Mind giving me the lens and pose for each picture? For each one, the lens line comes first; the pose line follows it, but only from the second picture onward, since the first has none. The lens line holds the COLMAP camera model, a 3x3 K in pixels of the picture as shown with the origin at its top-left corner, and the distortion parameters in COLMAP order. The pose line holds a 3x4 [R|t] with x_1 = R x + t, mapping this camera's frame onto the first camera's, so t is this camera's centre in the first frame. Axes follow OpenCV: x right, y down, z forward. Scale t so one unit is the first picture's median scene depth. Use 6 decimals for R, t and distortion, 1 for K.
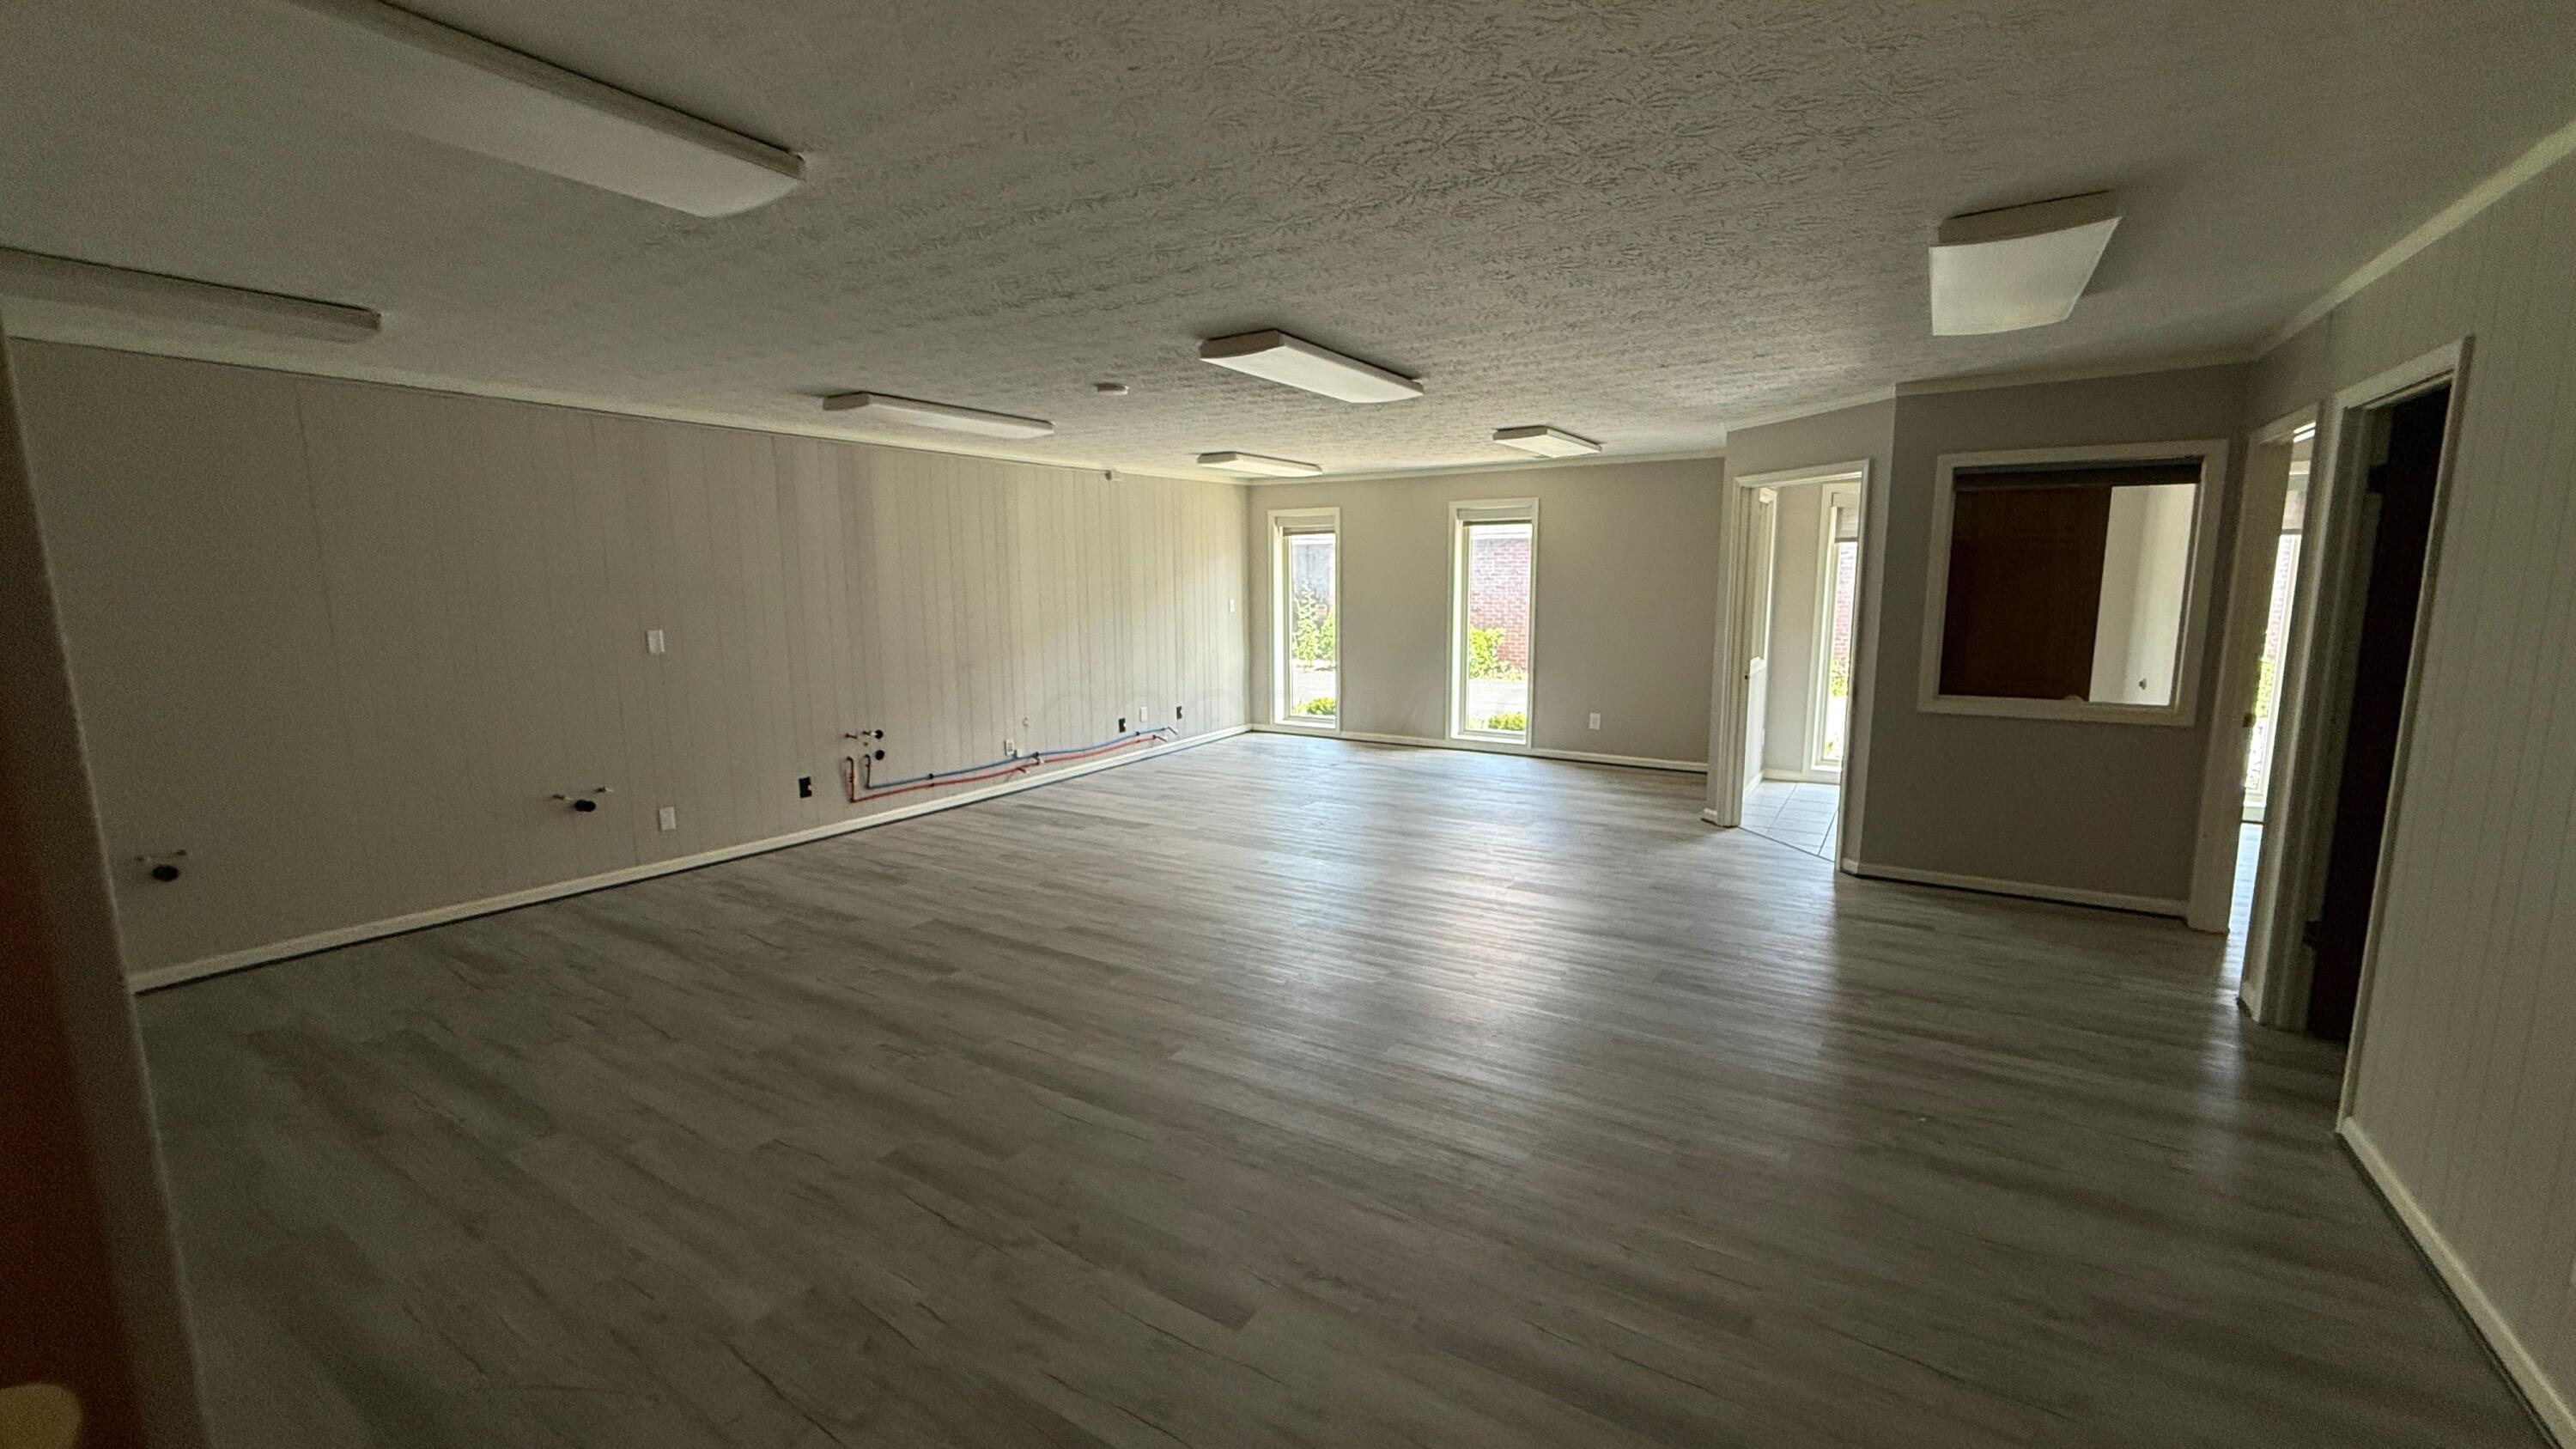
lens RADIAL K [[1025.3, 0, 1293.5], [0, 1025.3, 722.1], [0, 0, 1]] dist [0.000857, 0.000087]
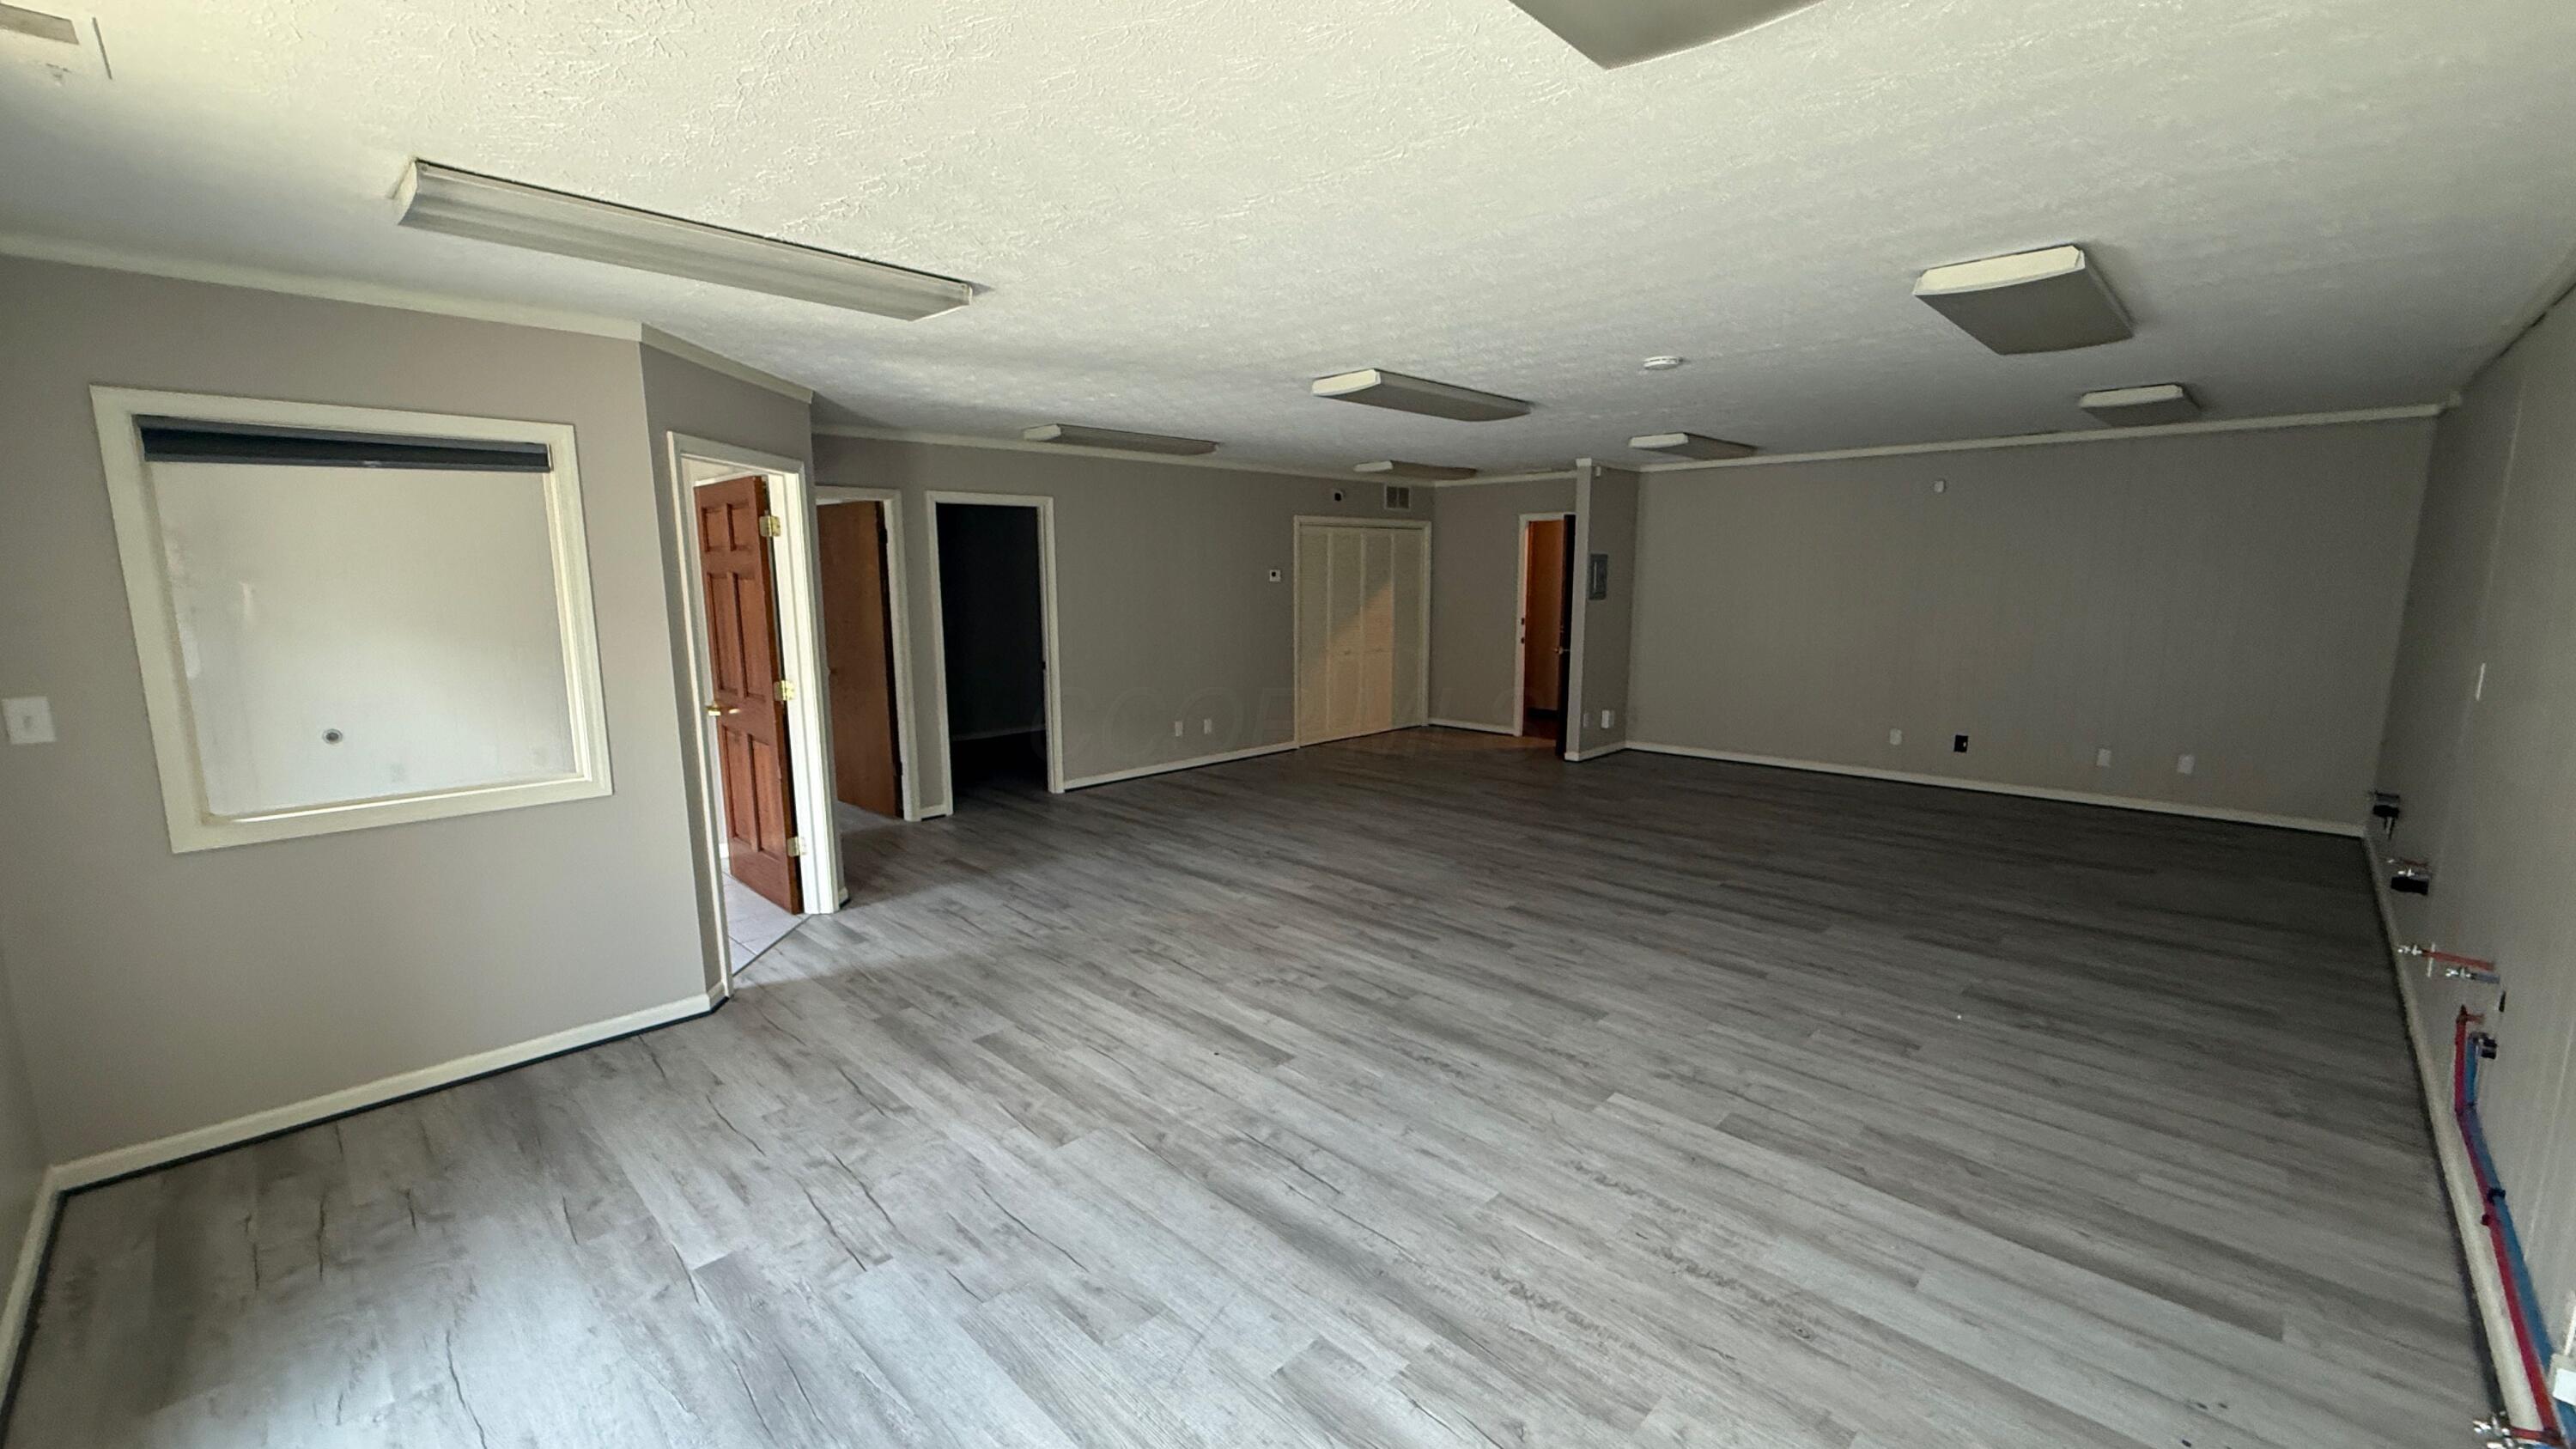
lens RADIAL K [[1025.3, 0, 1303.2], [0, 1025.3, 726.5], [0, 0, 1]] dist [0.000857, 0.000087]
pose [[-0.981224, -0.019571, 0.191874, -0.054866], [0.038154, 0.955481, 0.292575, -0.302232], [-0.189058, 0.294403, -0.936795, 1.993557]]
